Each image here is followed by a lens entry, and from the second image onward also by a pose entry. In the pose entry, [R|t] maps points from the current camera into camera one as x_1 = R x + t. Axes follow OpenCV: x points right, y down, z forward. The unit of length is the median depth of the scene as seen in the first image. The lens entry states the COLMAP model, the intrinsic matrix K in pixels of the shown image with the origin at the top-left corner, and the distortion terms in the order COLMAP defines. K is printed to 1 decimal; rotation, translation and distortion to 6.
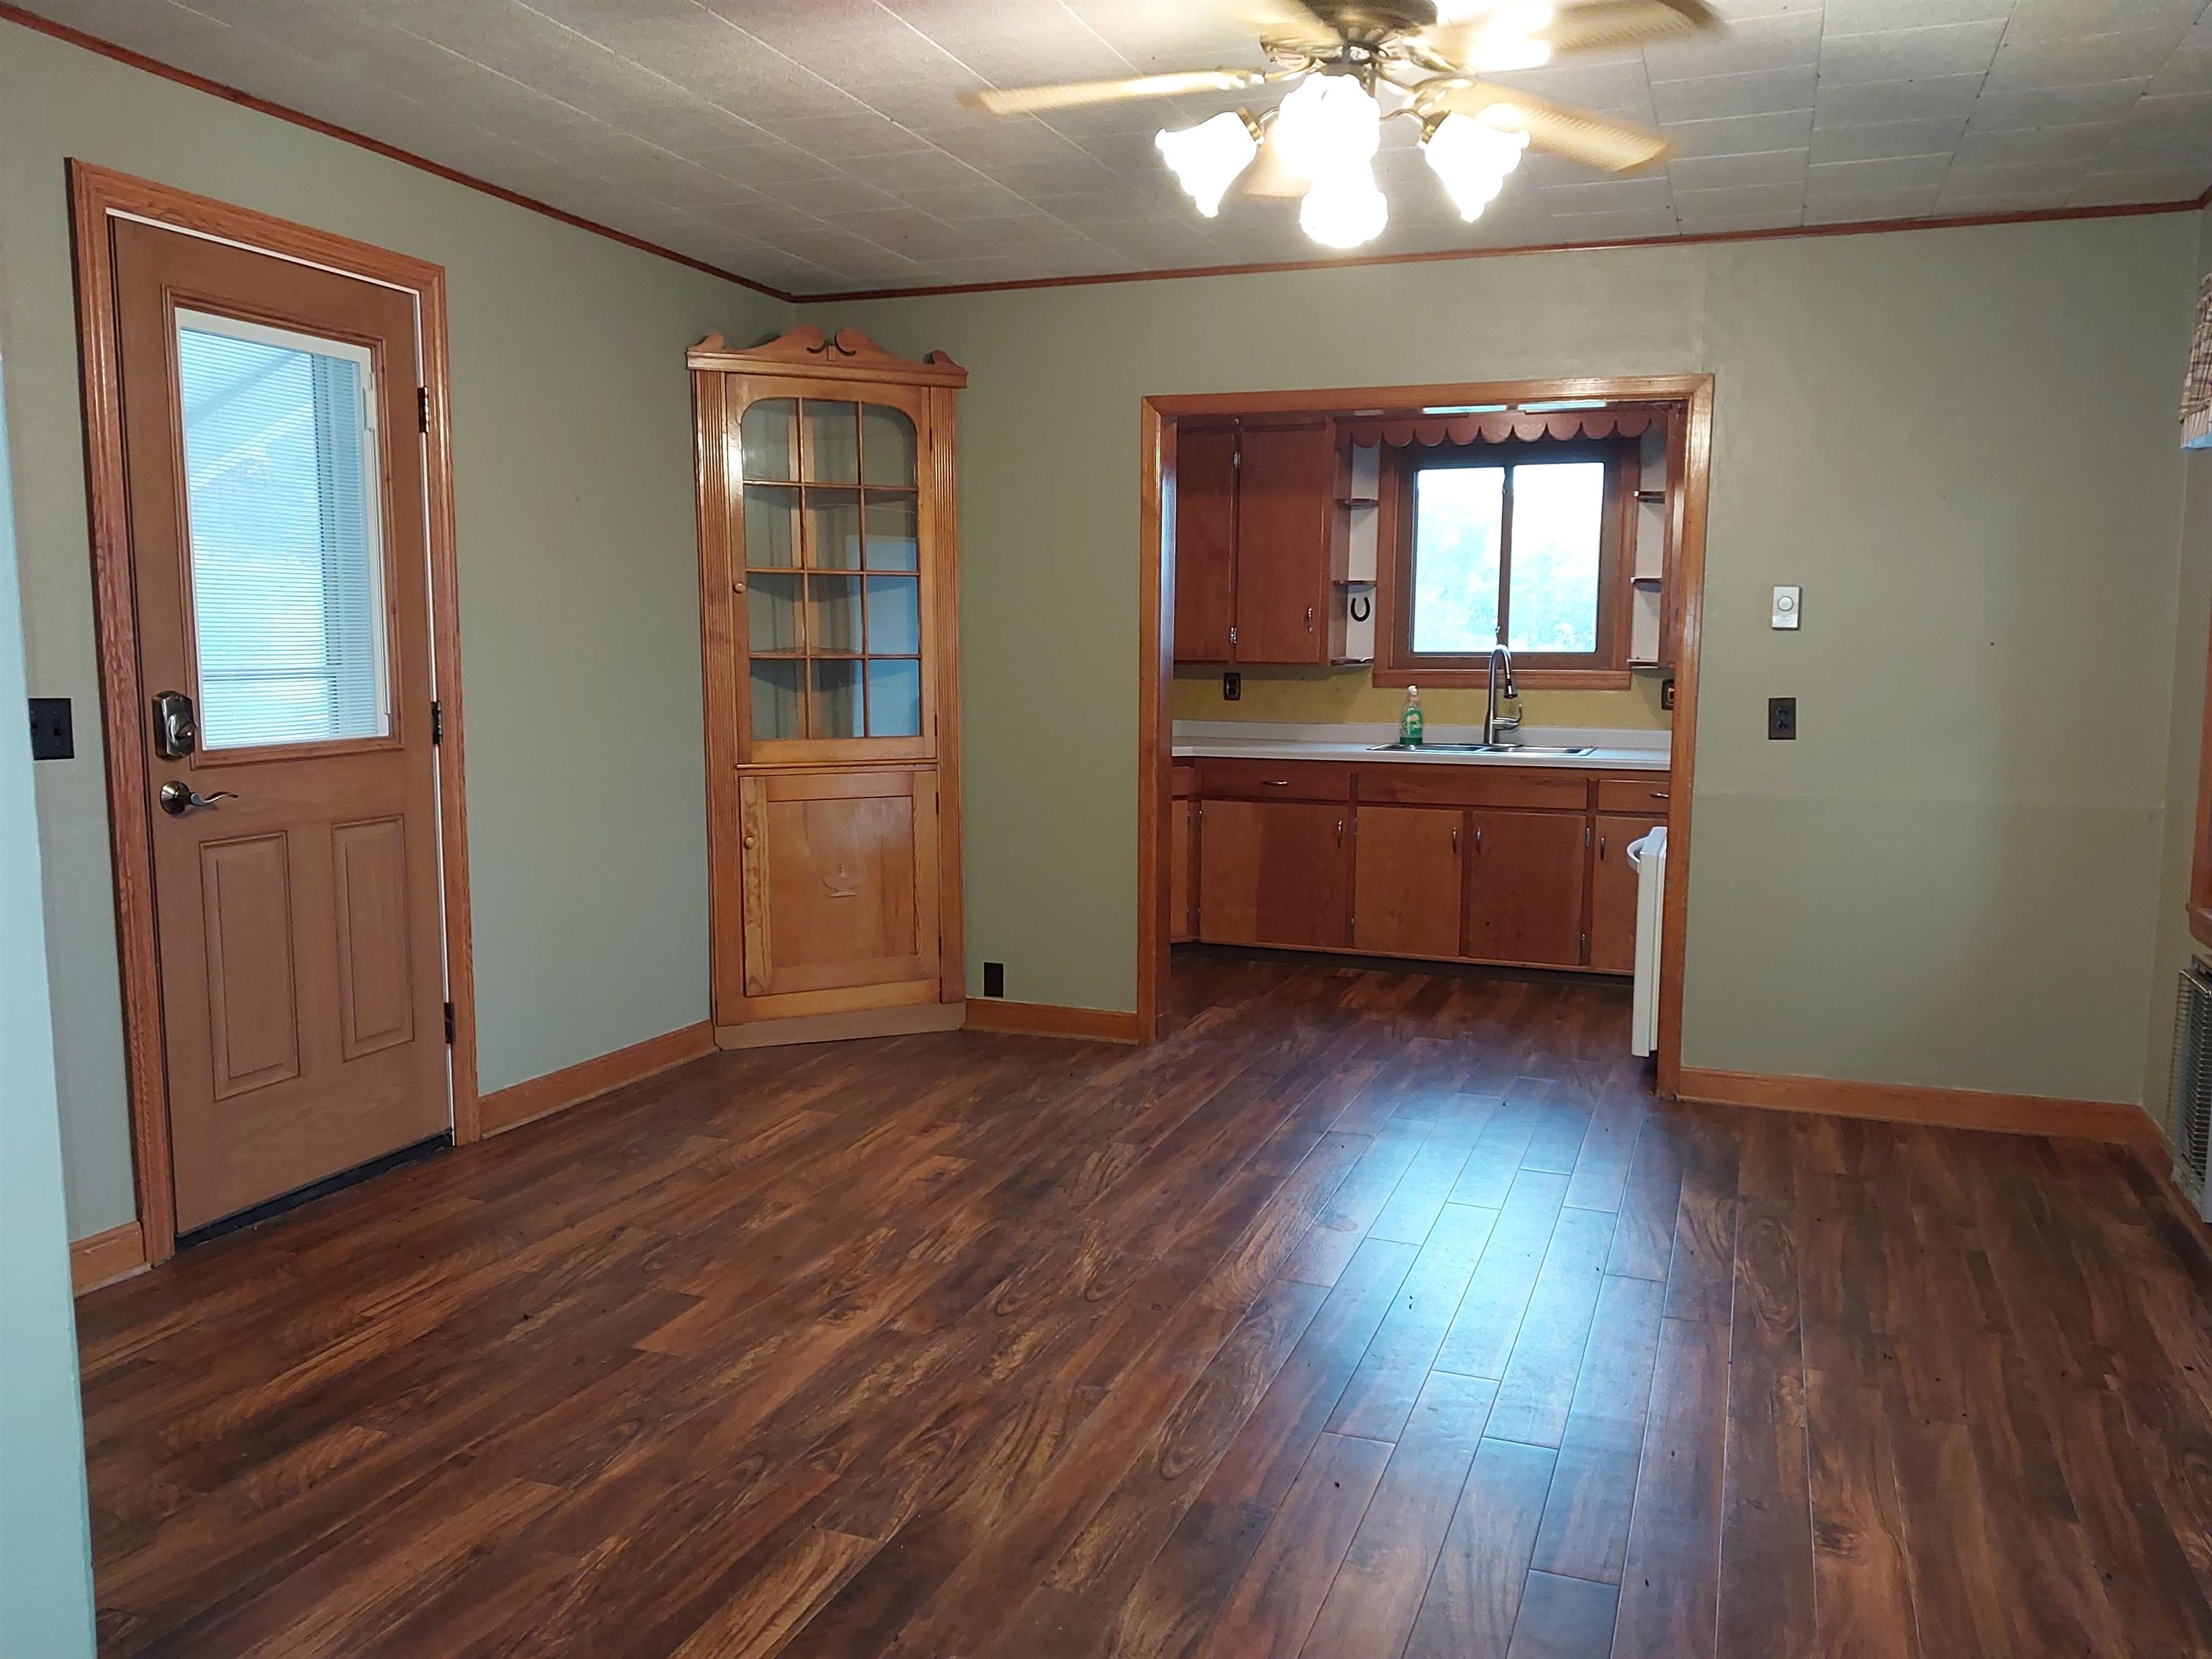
lens RADIAL K [[1810.3, 0, 1130.9], [0, 1810.3, 825.7], [0, 0, 1]] dist [0.110358, -0.095336]
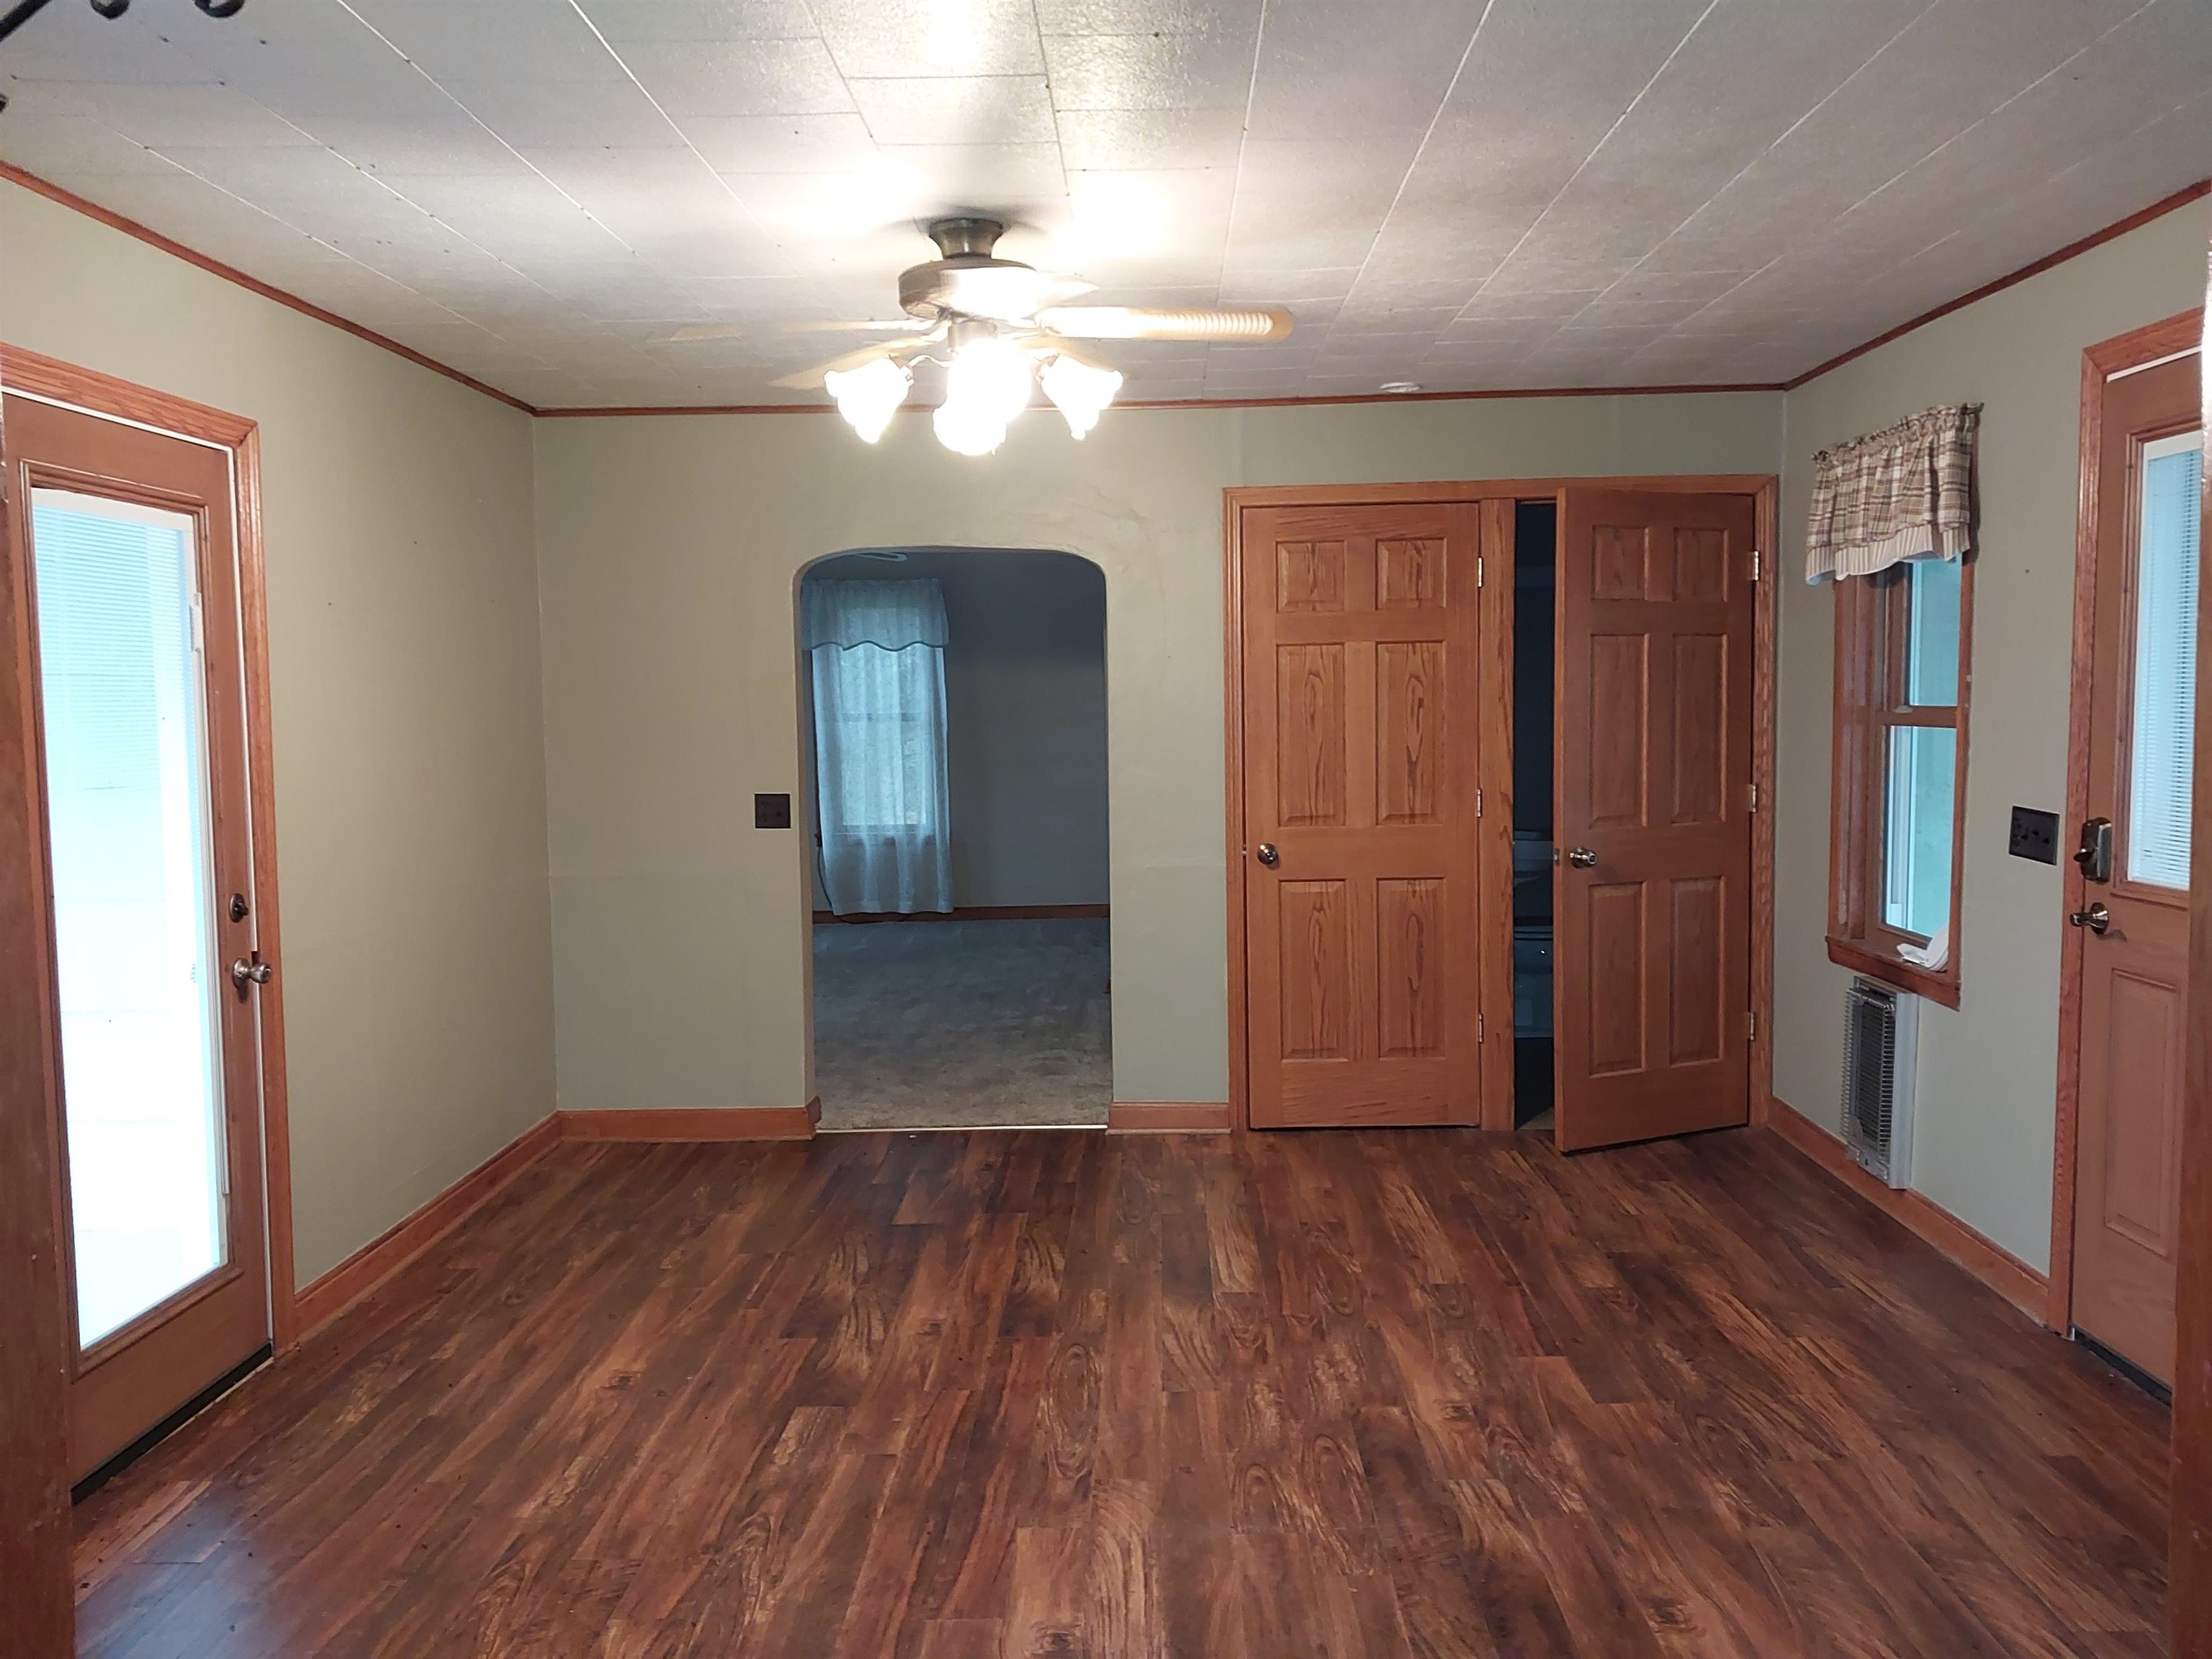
lens RADIAL K [[1734.4, 0, 1154.9], [0, 1734.4, 861.6], [0, 0, 1]] dist [0.211986, -0.364051]
pose [[-0.944113, 0.035983, -0.327652, 0.266646], [-0.029066, 0.981063, 0.191496, -0.189200], [0.328338, 0.190317, -0.925188, 1.478081]]
